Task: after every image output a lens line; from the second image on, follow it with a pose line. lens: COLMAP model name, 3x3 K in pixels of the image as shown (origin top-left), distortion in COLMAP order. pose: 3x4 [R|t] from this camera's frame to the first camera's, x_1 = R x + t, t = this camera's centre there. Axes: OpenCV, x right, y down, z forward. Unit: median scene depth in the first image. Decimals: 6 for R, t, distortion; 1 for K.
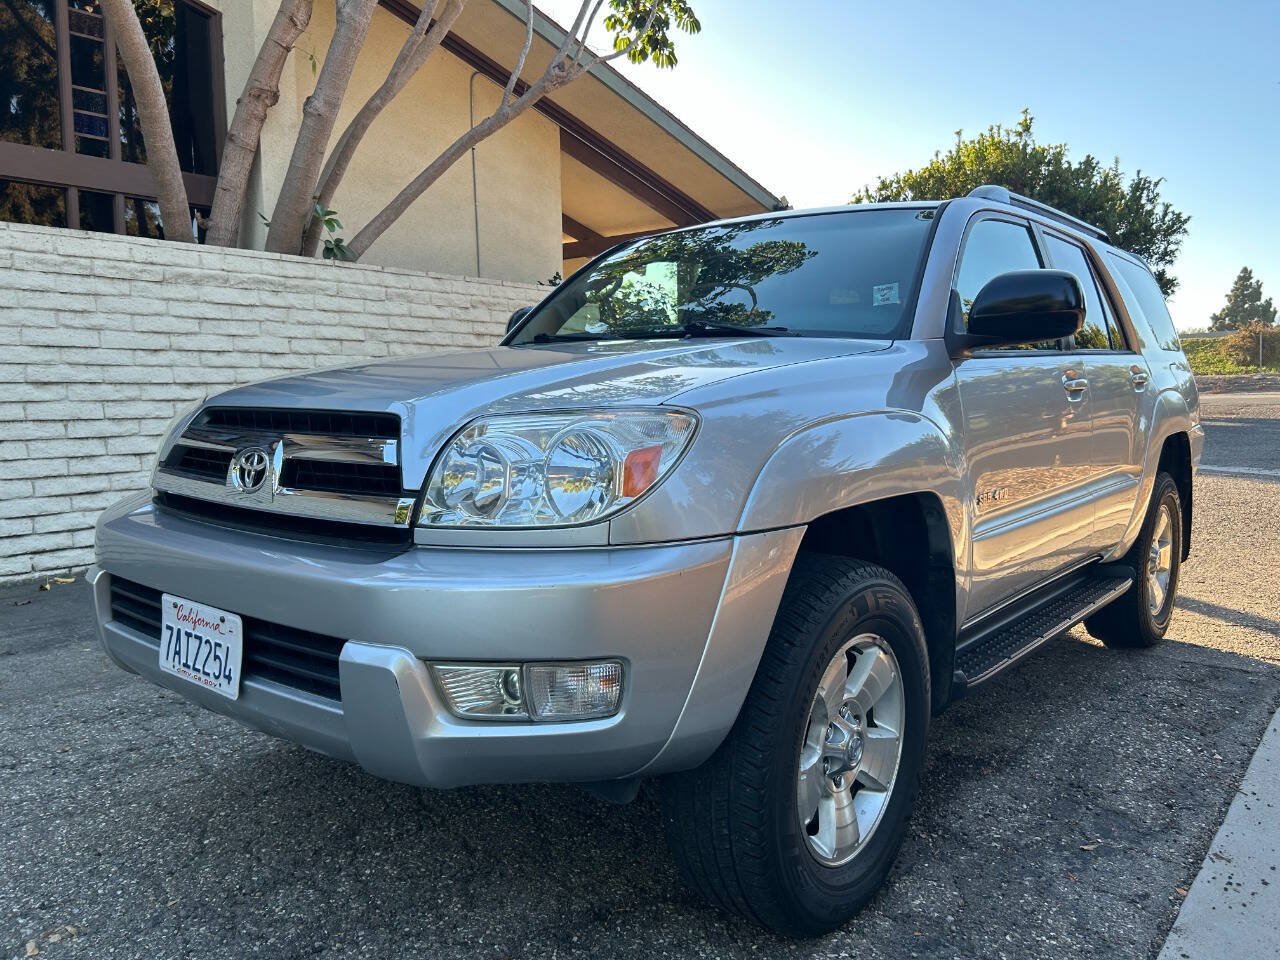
lens RADIAL K [[970.5, 0, 634.4], [0, 970.5, 481.2], [0, 0, 1]] dist [0.050003, -0.058504]
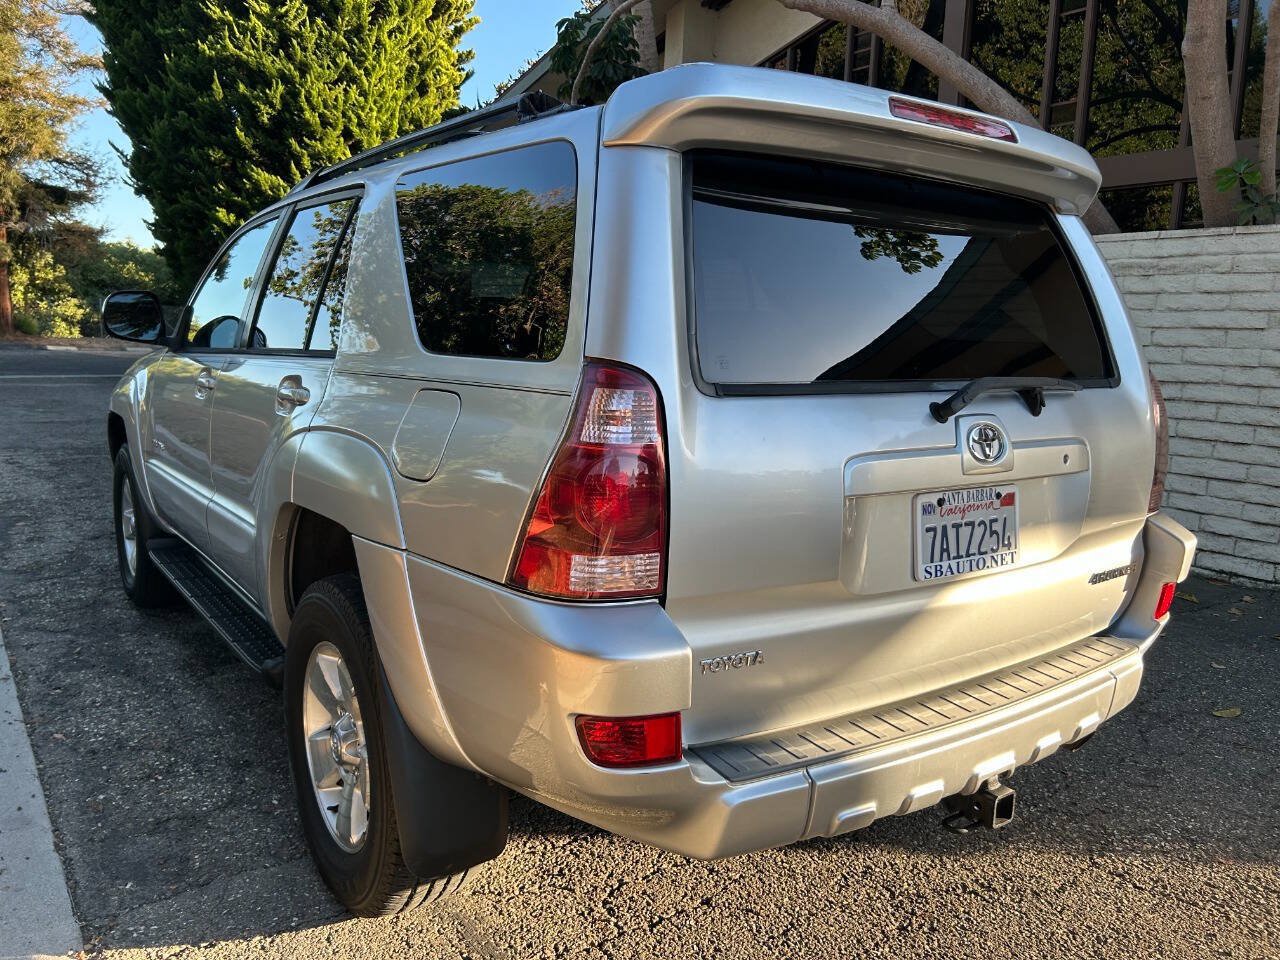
lens RADIAL K [[970.5, 0, 643.7], [0, 970.5, 483.1], [0, 0, 1]] dist [0.050003, -0.058504]
pose [[-0.255714, 0.141360, -0.956362, 1.560115], [-0.125973, 0.975945, 0.177938, -0.278069], [0.958510, 0.165977, -0.231755, 2.000850]]
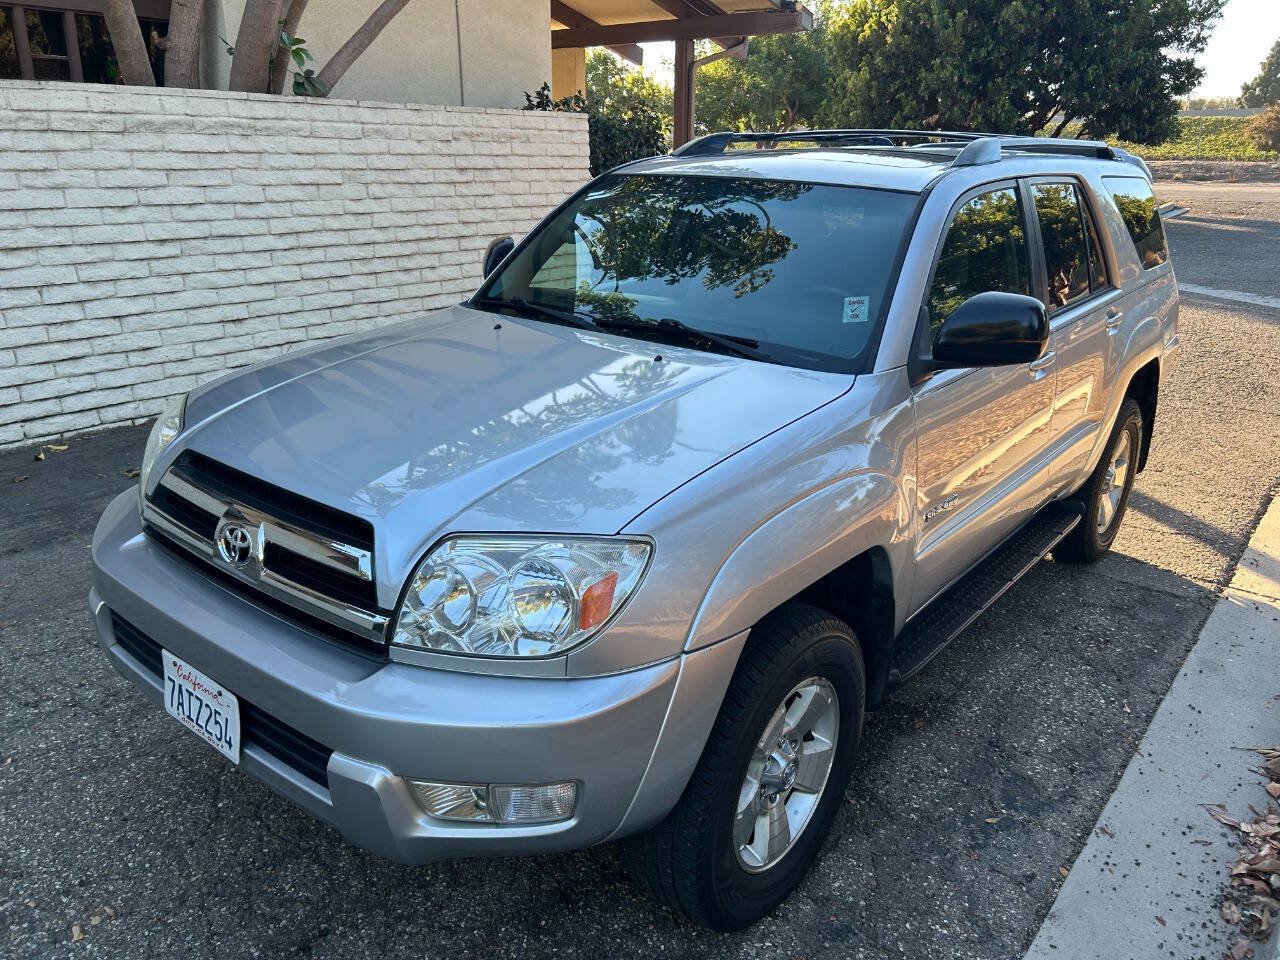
lens RADIAL K [[970.5, 0, 647.8], [0, 970.5, 477.2], [0, 0, 1]] dist [0.050003, -0.058504]
pose [[0.999634, 0.017521, 0.020612, 0.023846], [-0.021795, 0.972964, 0.229924, -0.245938], [-0.016026, -0.230289, 0.972990, -0.018586]]
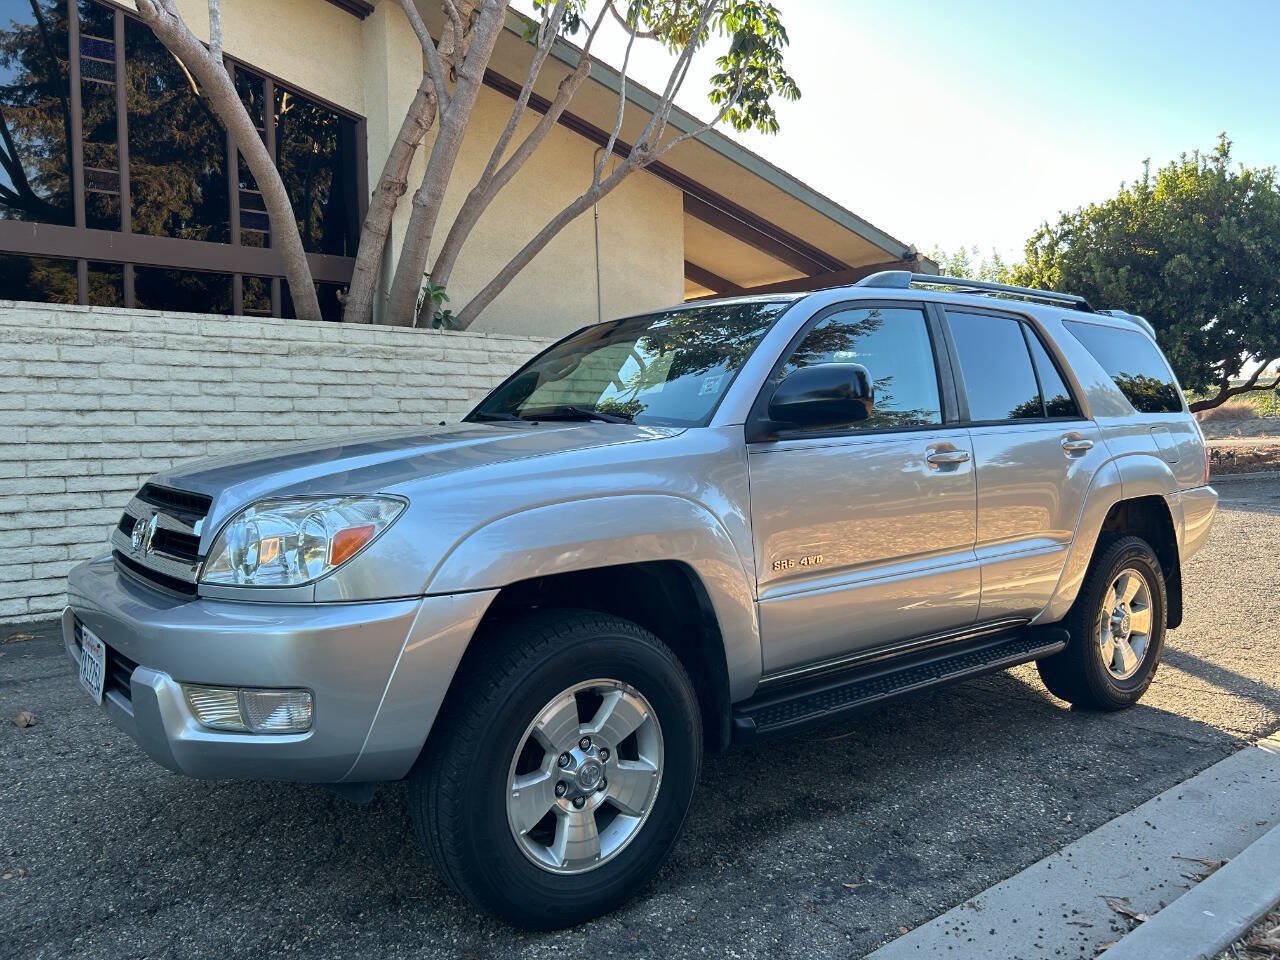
lens RADIAL K [[970.5, 0, 646.0], [0, 970.5, 475.1], [0, 0, 1]] dist [0.050003, -0.058504]
pose [[0.979256, 0.006262, -0.202532, 0.407725], [-0.015216, 0.998973, -0.042686, -0.033724], [0.202056, 0.044882, 0.978345, -0.130155]]
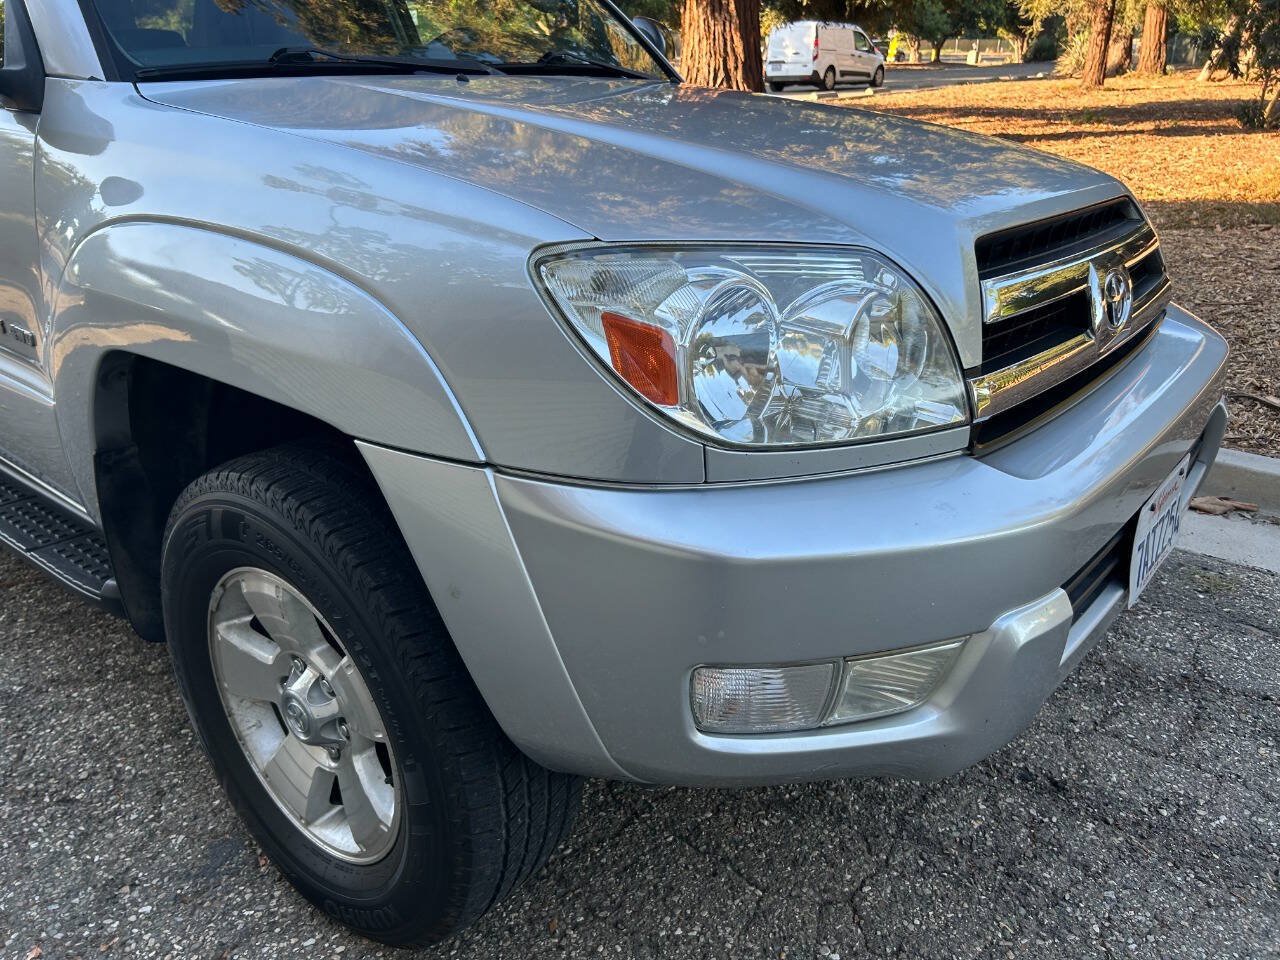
lens RADIAL K [[970.5, 0, 639.7], [0, 970.5, 488.0], [0, 0, 1]] dist [0.050003, -0.058504]
pose [[-0.013952, -0.384382, 0.923069, -0.815483], [0.092037, 0.918746, 0.383973, -0.144355], [-0.995658, 0.090313, 0.022559, 0.985031]]
